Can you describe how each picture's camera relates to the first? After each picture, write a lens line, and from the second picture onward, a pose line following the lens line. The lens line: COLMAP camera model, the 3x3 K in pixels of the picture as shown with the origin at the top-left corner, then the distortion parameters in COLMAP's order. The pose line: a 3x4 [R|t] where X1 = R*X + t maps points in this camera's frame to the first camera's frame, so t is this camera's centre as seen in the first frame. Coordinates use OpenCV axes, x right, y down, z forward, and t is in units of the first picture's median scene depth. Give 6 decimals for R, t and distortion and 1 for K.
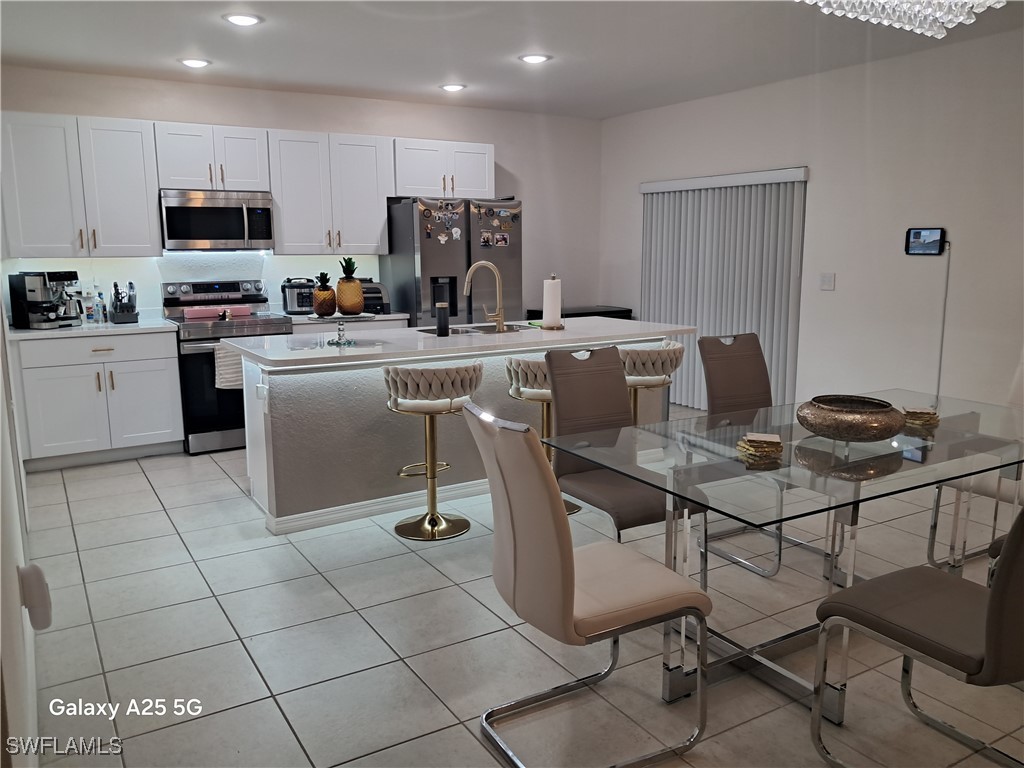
lens RADIAL K [[816.2, 0, 512.0], [0, 816.2, 384.0], [0, 0, 1]] dist [0.061390, -0.001256]
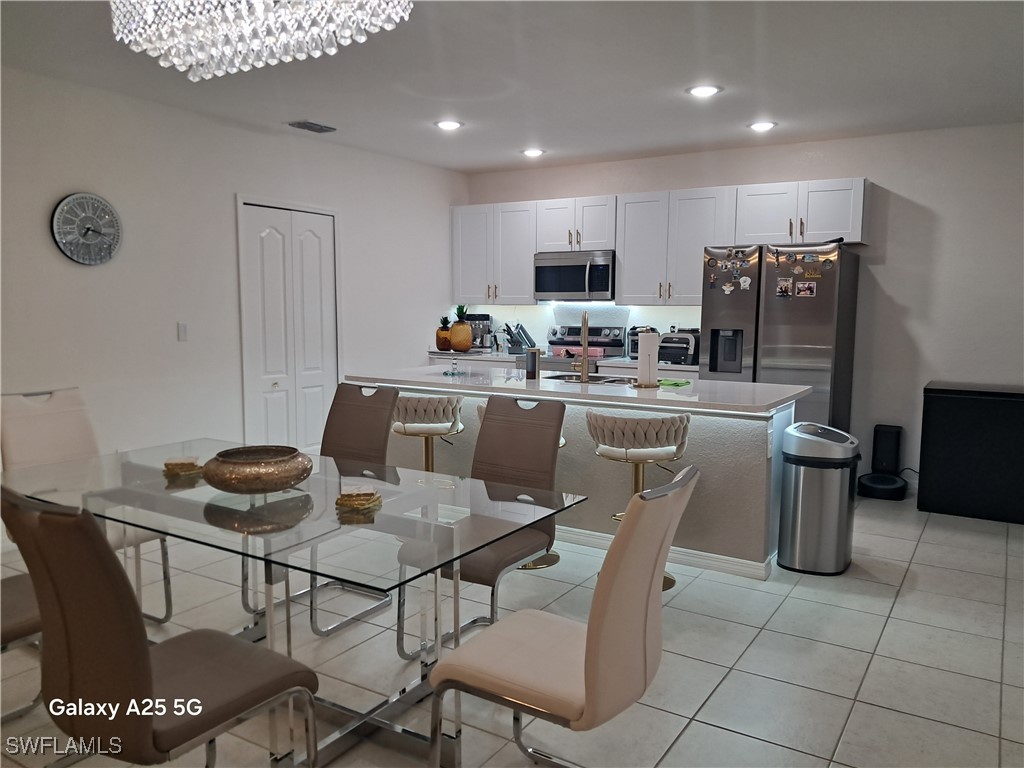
lens RADIAL K [[792.5, 0, 512.0], [0, 792.5, 384.0], [0, 0, 1]] dist [0.088436, -0.001520]
pose [[0.453317, 0.102086, -0.885484, 0.643832], [-0.153271, 0.987550, 0.035387, -0.065299], [0.878073, 0.119677, 0.463320, 0.376948]]
